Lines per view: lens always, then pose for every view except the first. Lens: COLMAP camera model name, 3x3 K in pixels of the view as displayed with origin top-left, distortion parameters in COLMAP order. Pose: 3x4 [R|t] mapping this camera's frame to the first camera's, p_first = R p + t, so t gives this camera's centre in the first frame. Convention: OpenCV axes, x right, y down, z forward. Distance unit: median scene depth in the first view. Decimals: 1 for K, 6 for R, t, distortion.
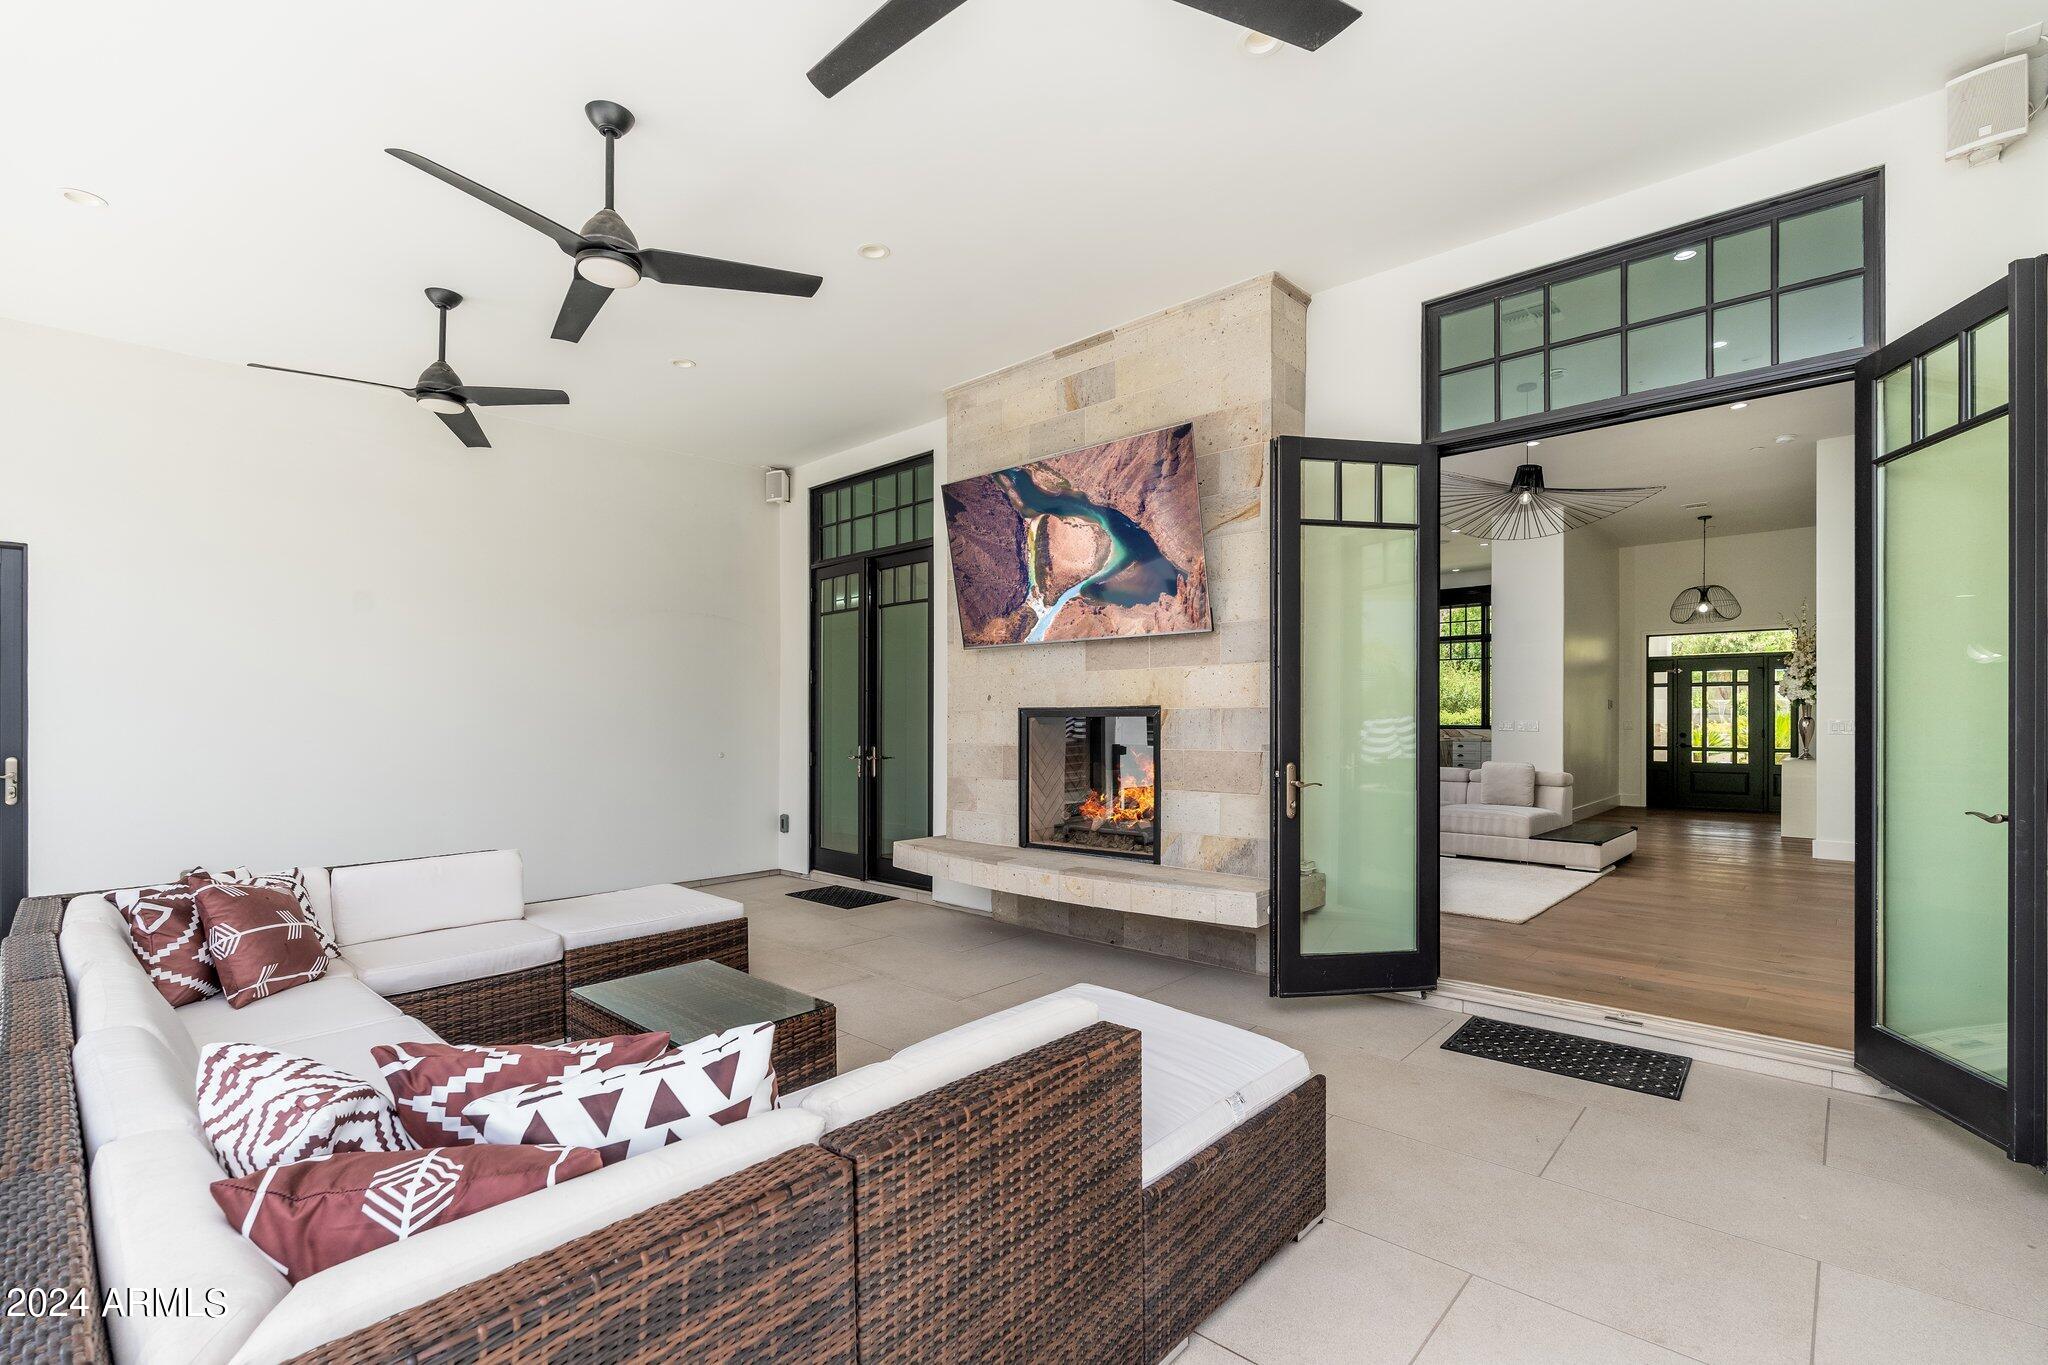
lens RADIAL K [[915.8, 0, 1019.1], [0, 915.8, 716.8], [0, 0, 1]] dist [0.000487, 0.000058]
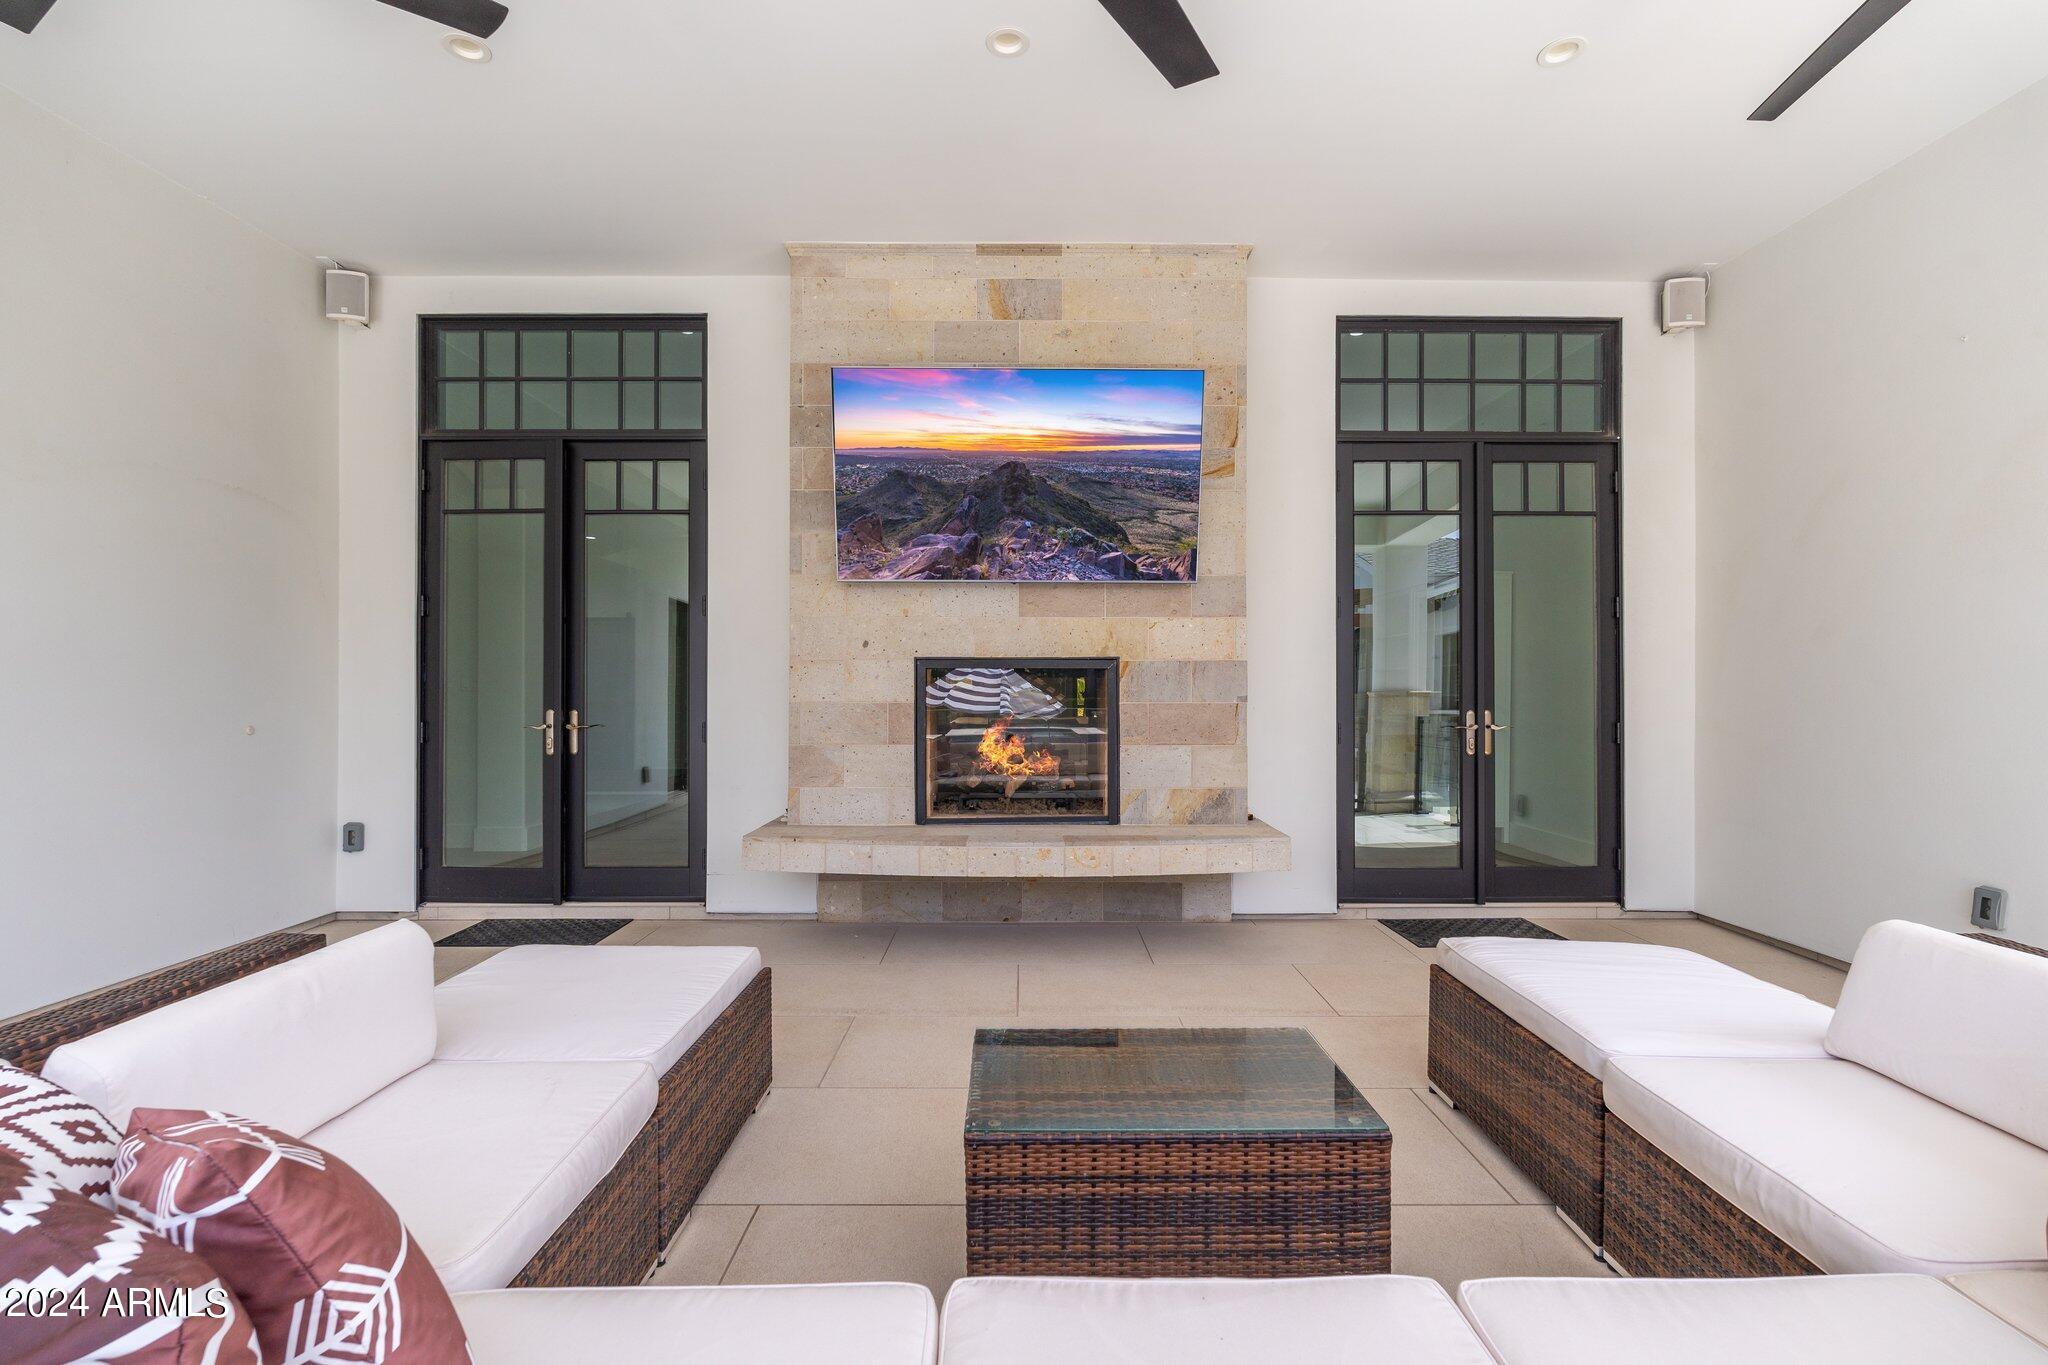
lens RADIAL K [[886.7, 0, 1024.0], [0, 886.7, 682.5], [0, 0, 1]] dist [0.000095, -0.000005]
pose [[0.730578, 0.008717, 0.682774, -0.486036], [-0.004577, 0.999959, -0.007869, 0.019576], [-0.682814, 0.002624, 0.730587, 0.352105]]
